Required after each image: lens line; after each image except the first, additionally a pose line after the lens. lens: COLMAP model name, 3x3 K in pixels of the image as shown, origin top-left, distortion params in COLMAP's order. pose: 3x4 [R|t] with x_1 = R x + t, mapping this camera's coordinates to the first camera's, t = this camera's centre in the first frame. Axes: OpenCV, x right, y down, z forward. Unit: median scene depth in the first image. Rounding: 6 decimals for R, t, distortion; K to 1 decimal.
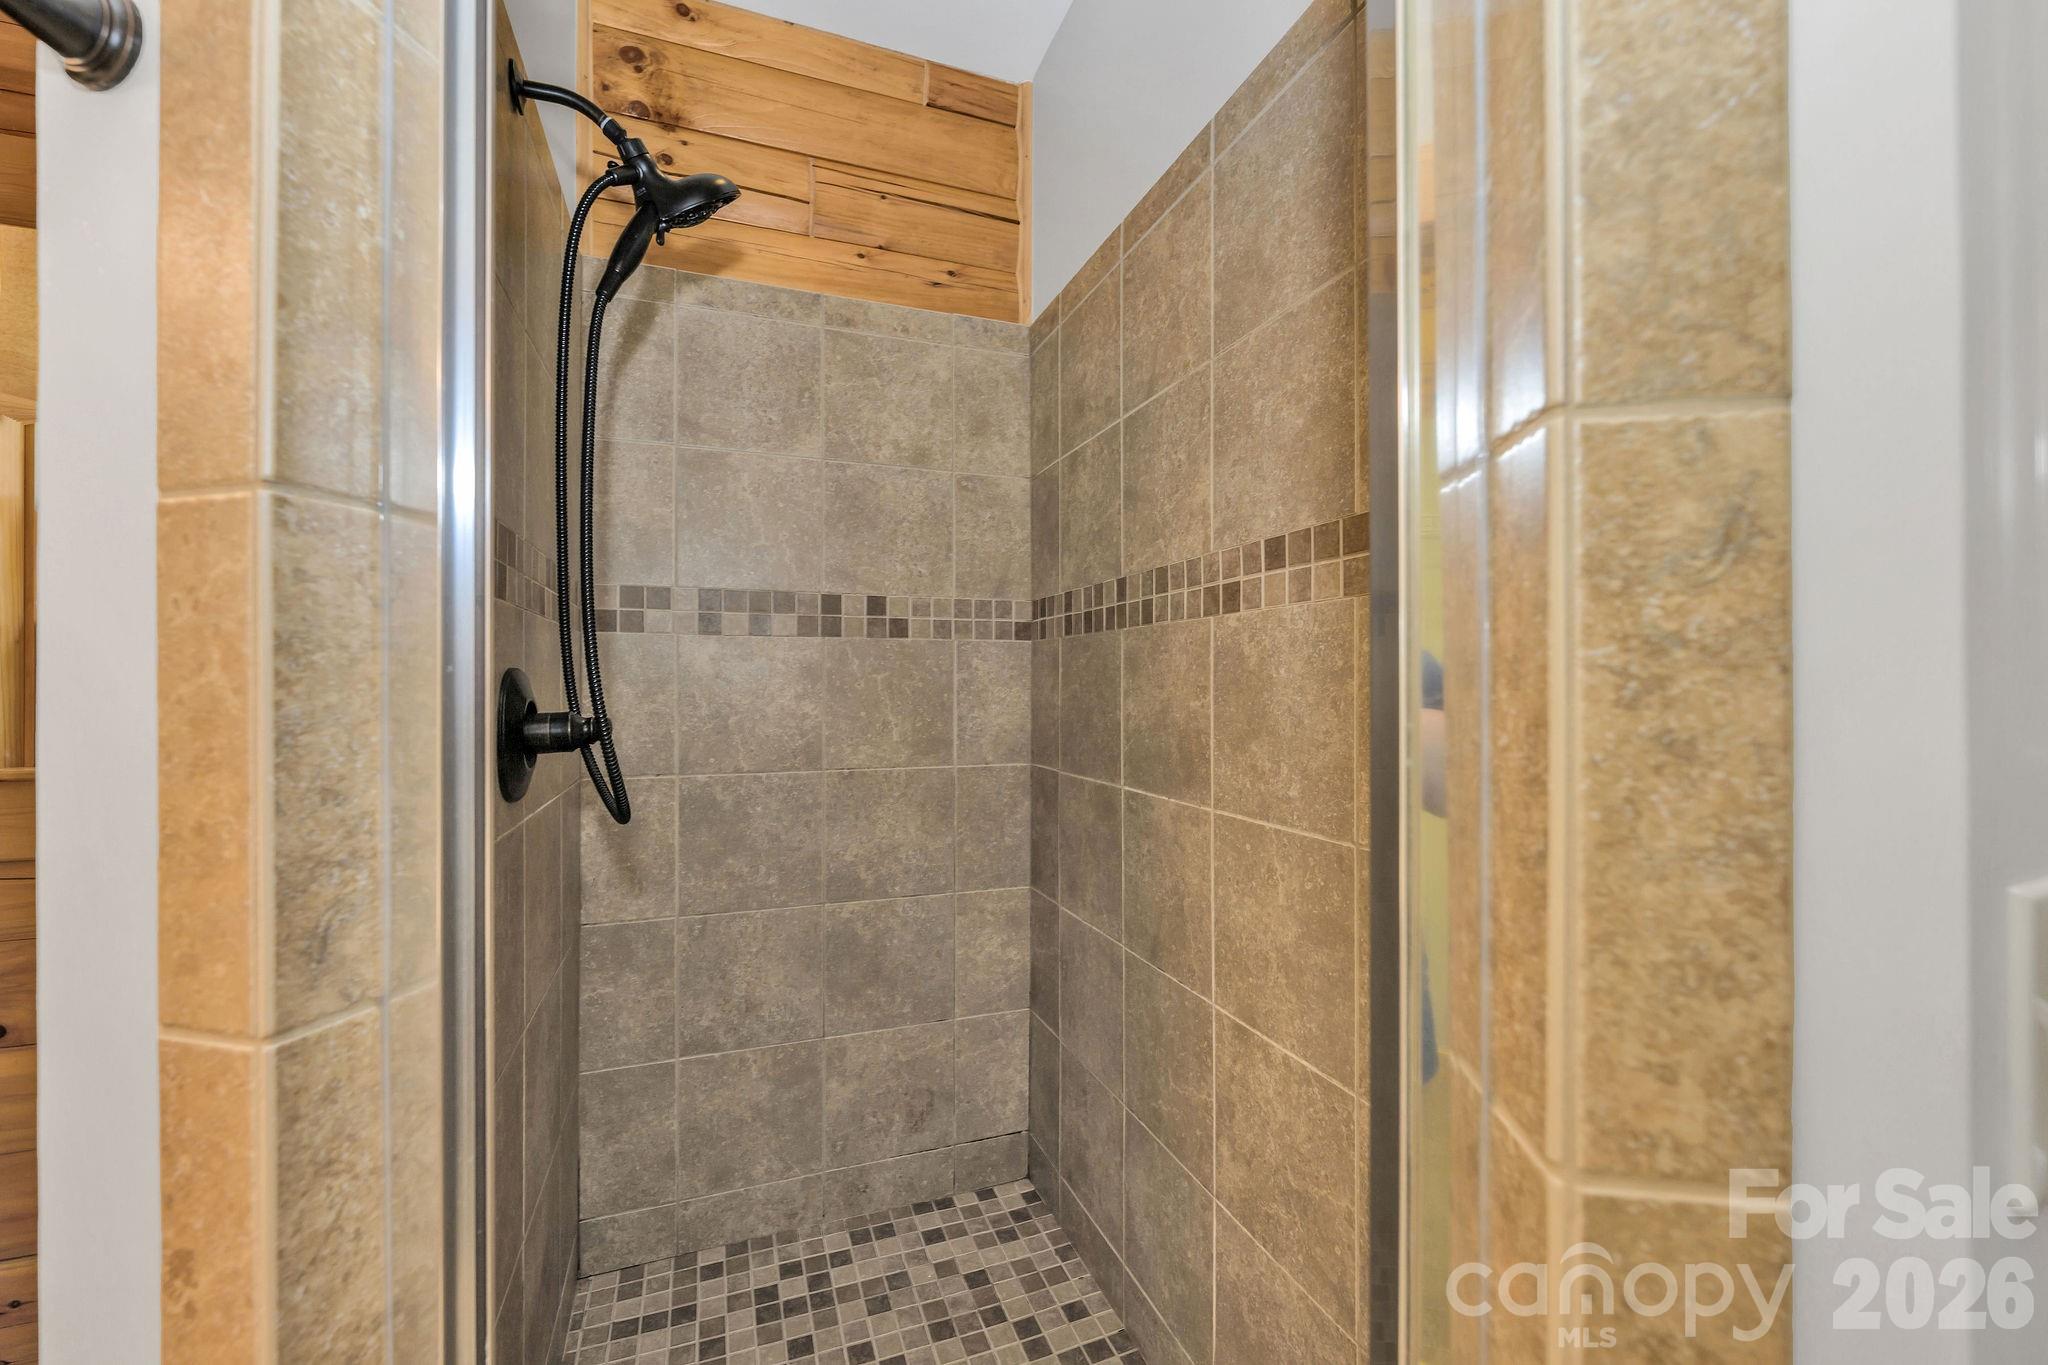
lens RADIAL K [[807.0, 0, 1025.4], [0, 807.0, 680.9], [0, 0, 1]] dist [-0.003702, 0.000510]
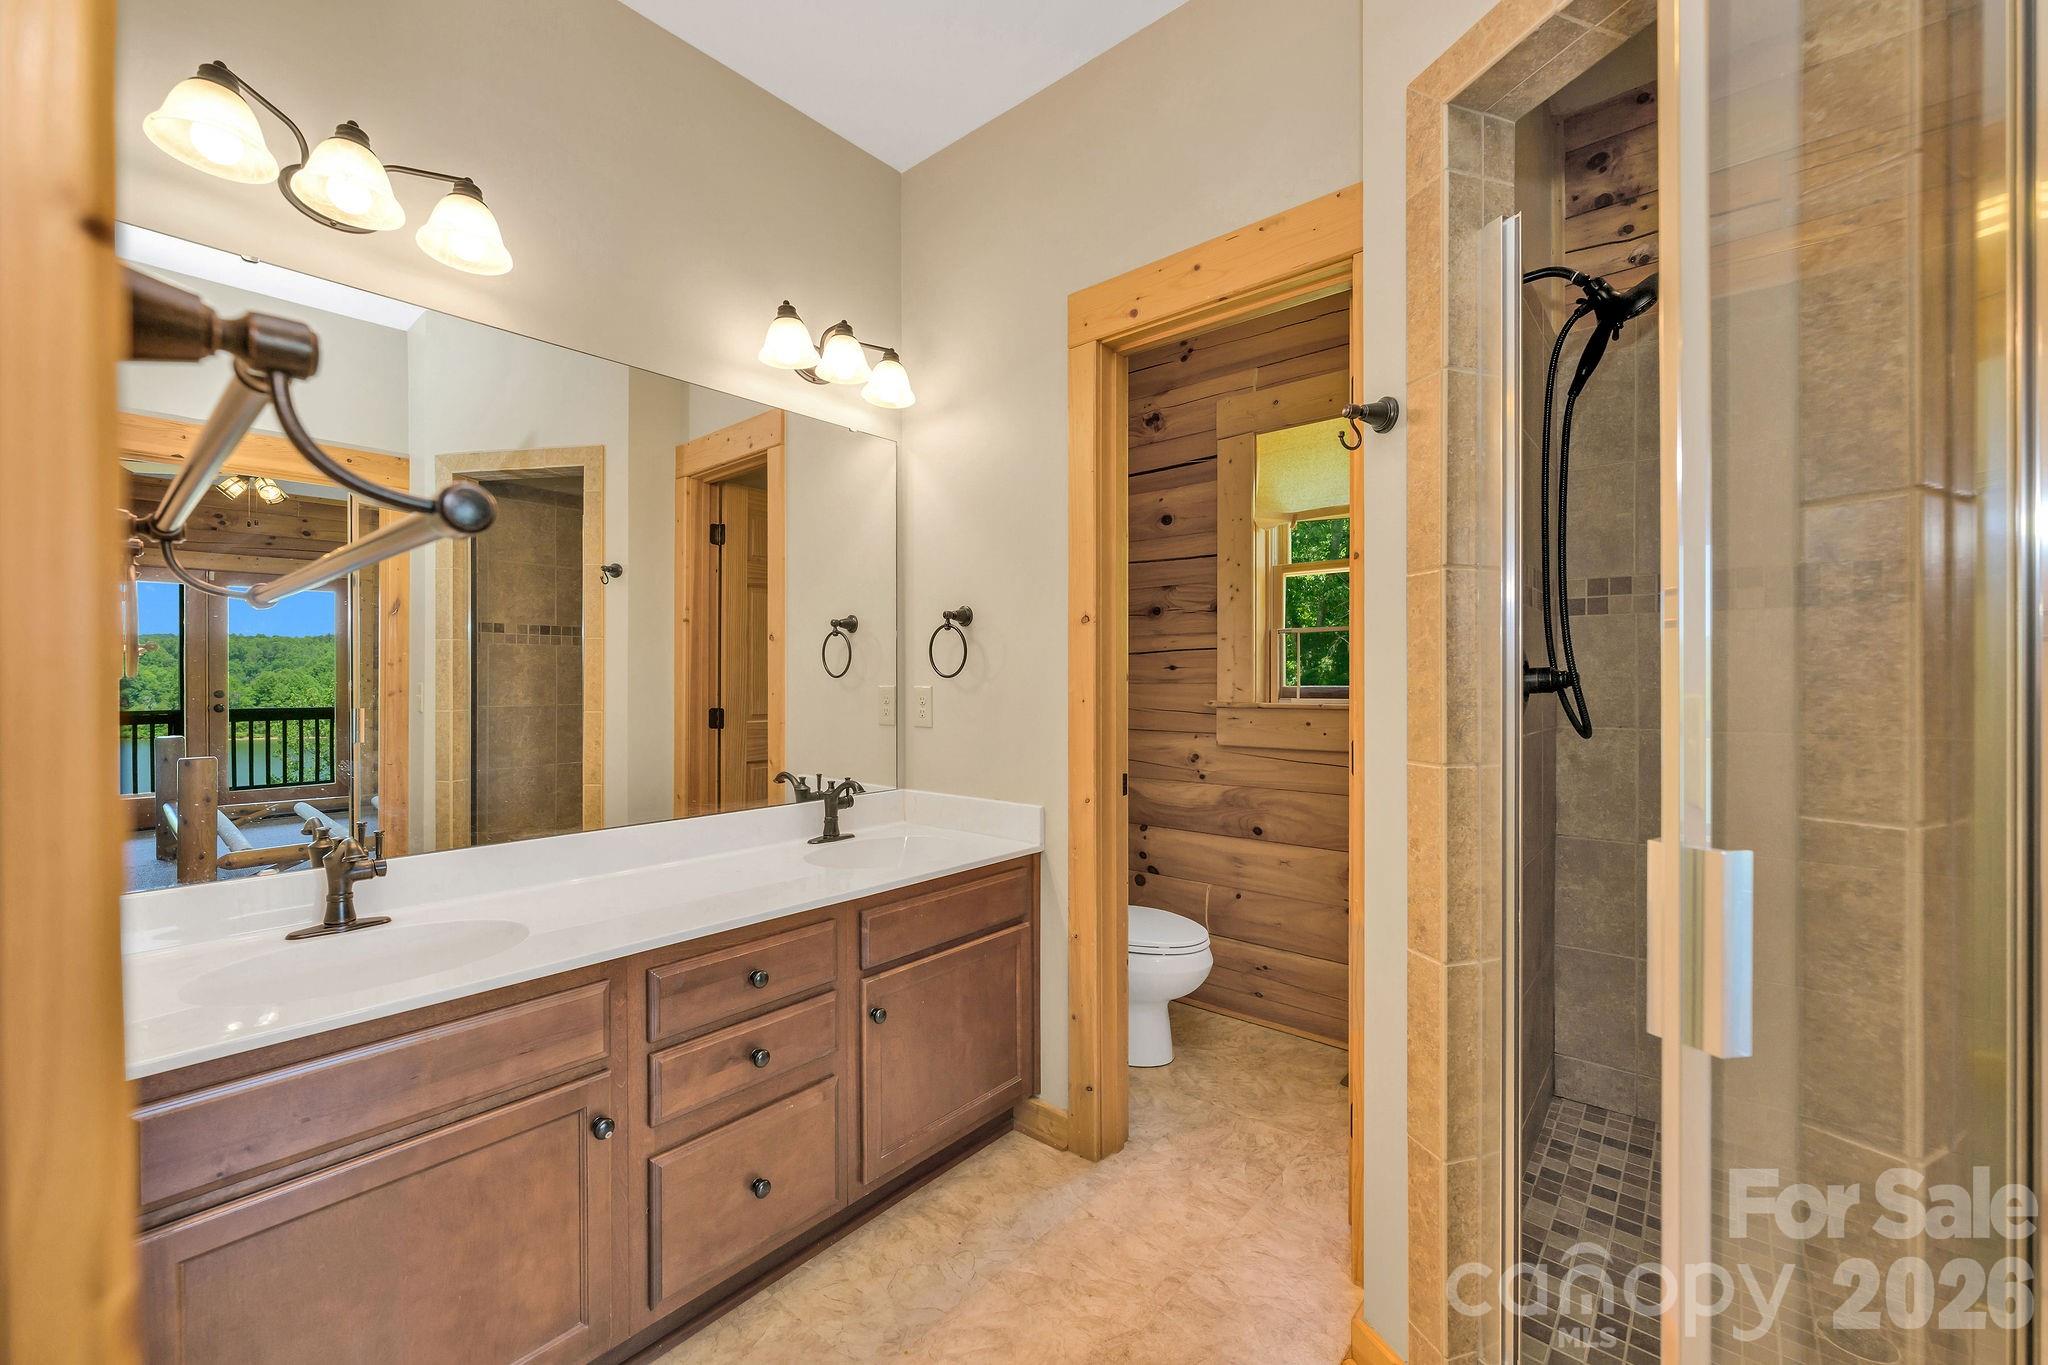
lens RADIAL K [[807.0, 0, 1033.3], [0, 807.0, 676.2], [0, 0, 1]] dist [-0.003702, 0.000510]
pose [[0.476043, 0.002593, -0.879418, 0.326503], [0.002136, 0.999989, 0.004106, 0.047551], [0.879419, -0.003833, 0.476033, -0.617681]]
